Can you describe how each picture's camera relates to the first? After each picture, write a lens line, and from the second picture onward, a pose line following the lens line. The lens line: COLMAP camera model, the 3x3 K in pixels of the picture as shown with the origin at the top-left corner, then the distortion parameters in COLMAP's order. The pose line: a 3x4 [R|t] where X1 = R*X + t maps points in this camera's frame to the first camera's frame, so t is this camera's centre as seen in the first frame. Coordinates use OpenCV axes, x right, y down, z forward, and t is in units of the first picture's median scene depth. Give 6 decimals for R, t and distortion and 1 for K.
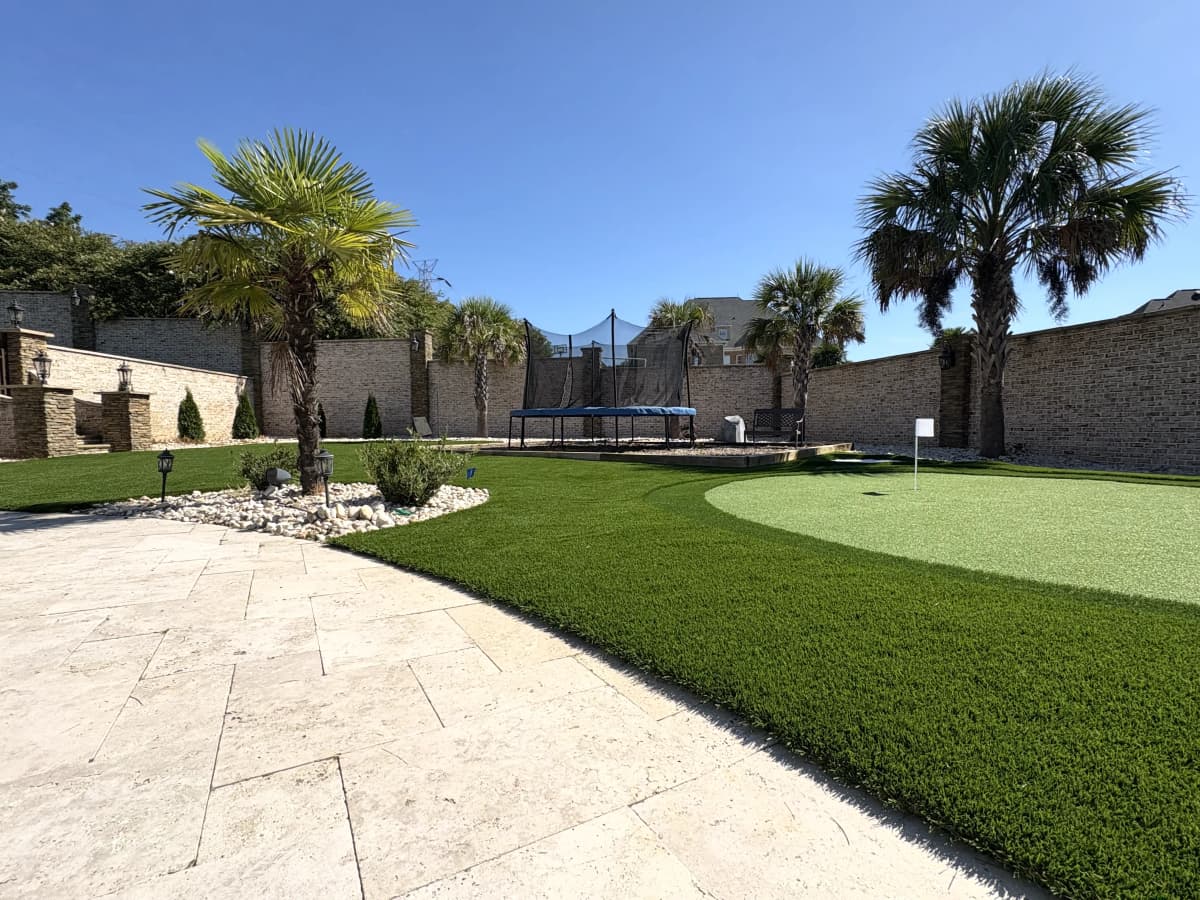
lens RADIAL K [[537.6, 0, 599.8], [0, 537.6, 457.2], [0, 0, 1]] dist [0.001620, 0.000399]
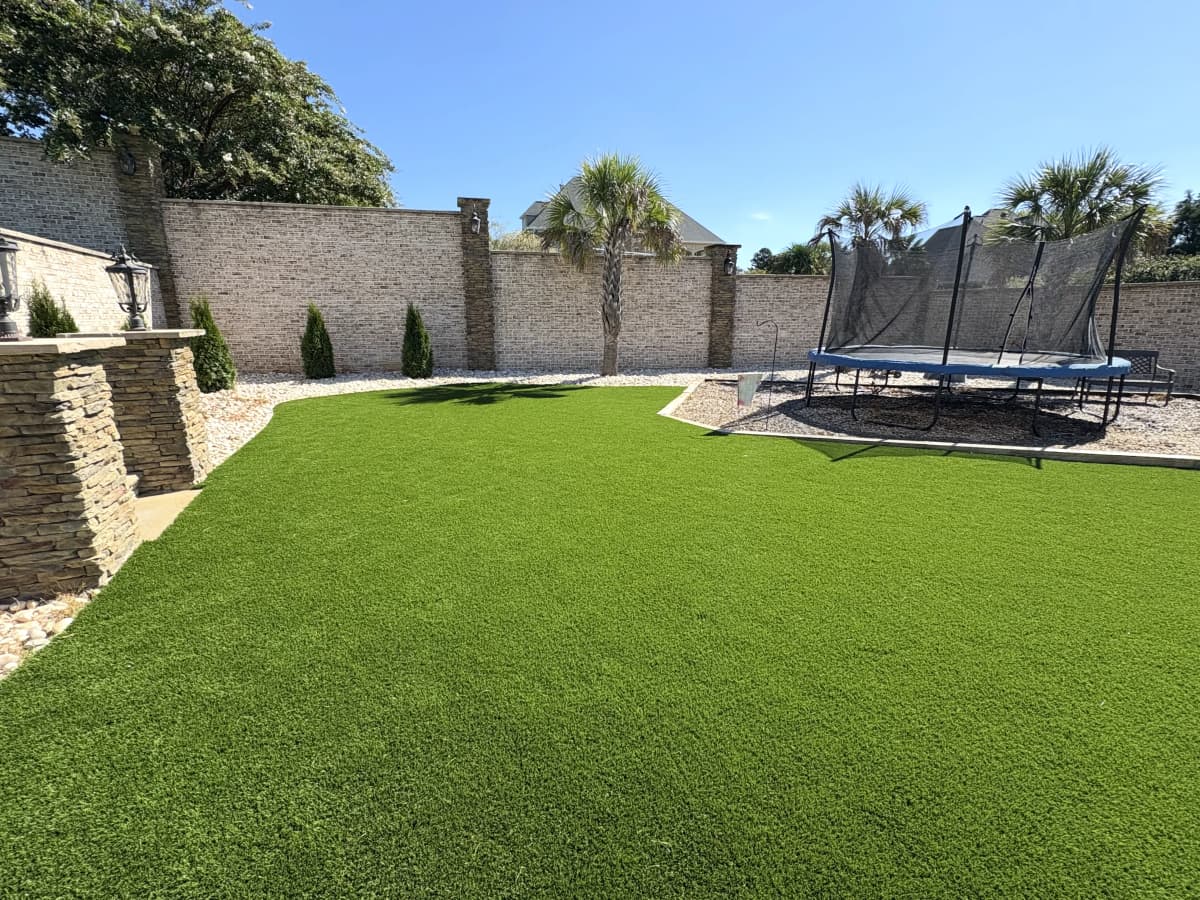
lens RADIAL K [[537.6, 0, 604.5], [0, 537.6, 455.6], [0, 0, 1]] dist [0.001620, 0.000399]
pose [[0.942013, -0.072764, 0.327591, -0.451015], [0.008764, 0.981210, 0.192743, -0.066905], [-0.335461, -0.178696, 0.924951, 0.337999]]
